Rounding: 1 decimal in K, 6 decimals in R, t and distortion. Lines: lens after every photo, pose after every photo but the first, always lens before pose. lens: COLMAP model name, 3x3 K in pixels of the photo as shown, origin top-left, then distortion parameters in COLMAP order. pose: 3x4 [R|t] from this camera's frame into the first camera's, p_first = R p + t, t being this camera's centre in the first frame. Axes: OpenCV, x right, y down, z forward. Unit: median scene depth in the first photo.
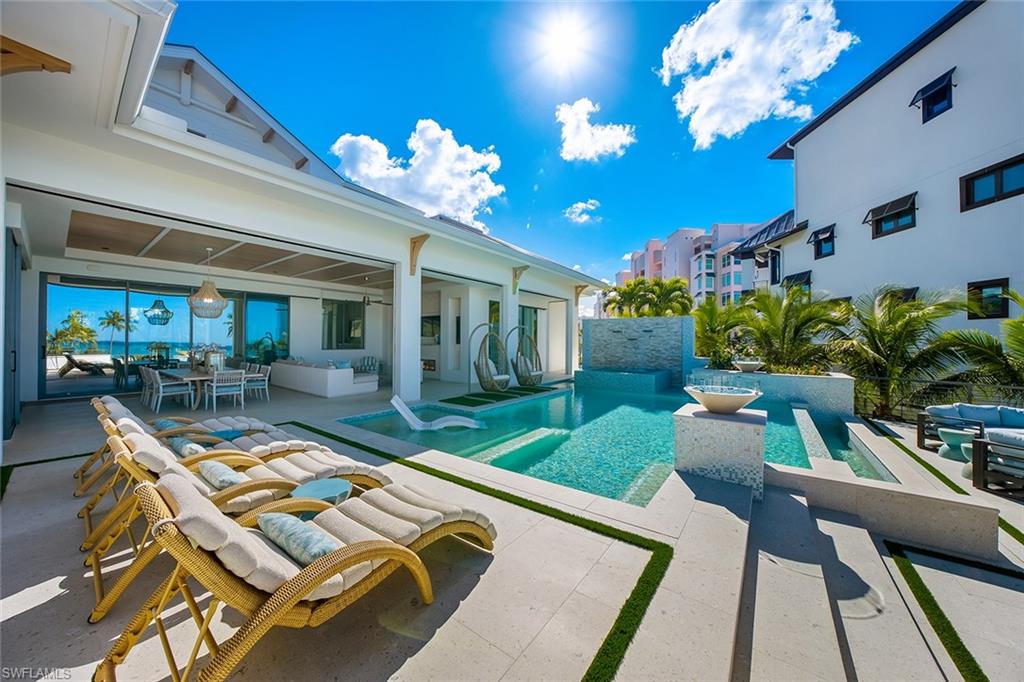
lens RADIAL K [[357.8, 0, 515.1], [0, 357.8, 336.2], [0, 0, 1]] dist [-0.007387, 0.000788]
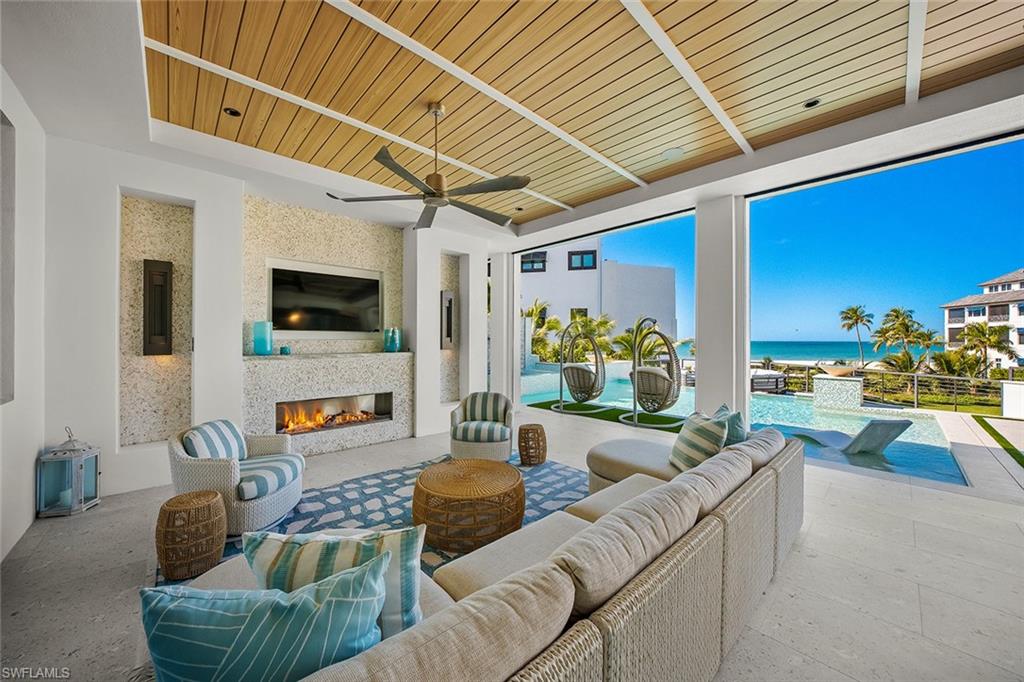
lens RADIAL K [[370.1, 0, 514.9], [0, 370.1, 341.1], [0, 0, 1]] dist [-0.006875, 0.000106]
pose [[0.180437, -0.008340, 0.983551, -0.565664], [-0.014194, 0.999838, 0.011082, 0.002839], [-0.983484, -0.015960, 0.180290, 0.738941]]
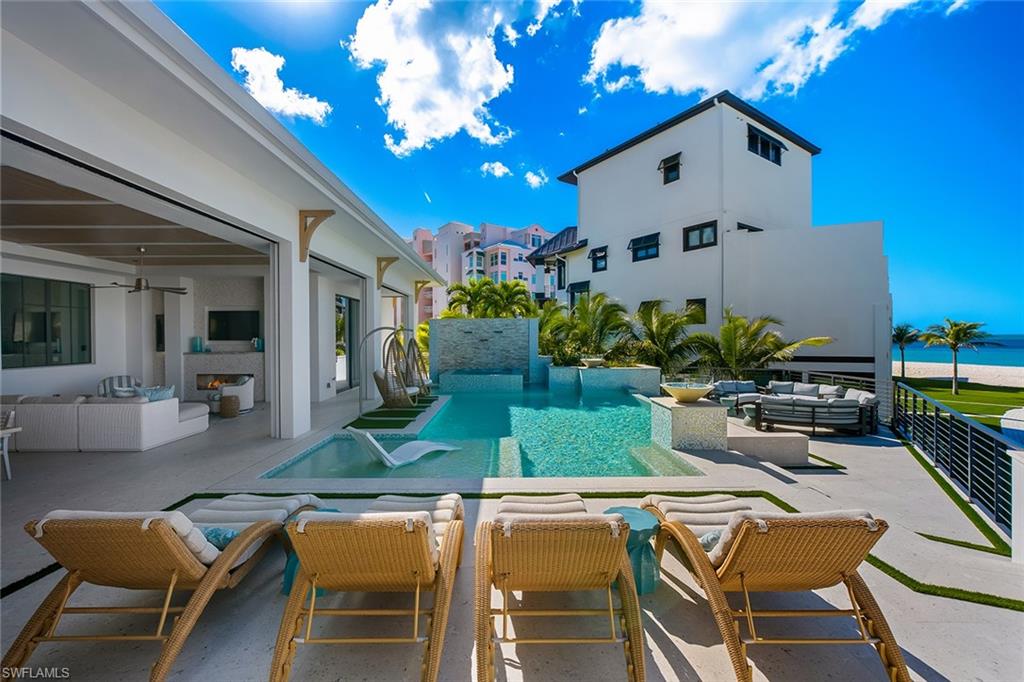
lens RADIAL K [[402.3, 0, 511.7], [0, 402.3, 340.2], [0, 0, 1]] dist [0.008722, 0.000070]
pose [[0.801514, -0.017184, 0.597729, -0.272040], [0.002244, 0.999666, 0.025730, -0.019360], [-0.597972, -0.019281, 0.801285, 0.052762]]
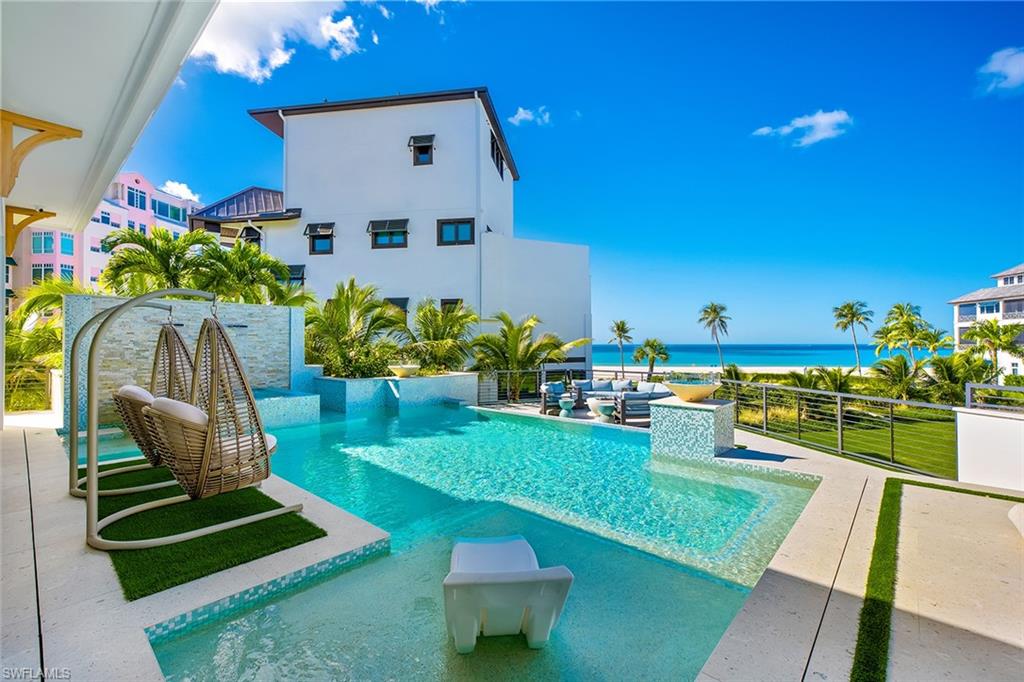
lens RADIAL K [[441.9, 0, 504.4], [0, 441.9, 340.7], [0, 0, 1]] dist [0.014810, -0.000177]
pose [[0.111103, 0.000575, 0.993809, -0.302813], [-0.010775, 0.999942, 0.000626, 0.004274], [-0.993751, -0.010778, 0.111102, 0.448539]]
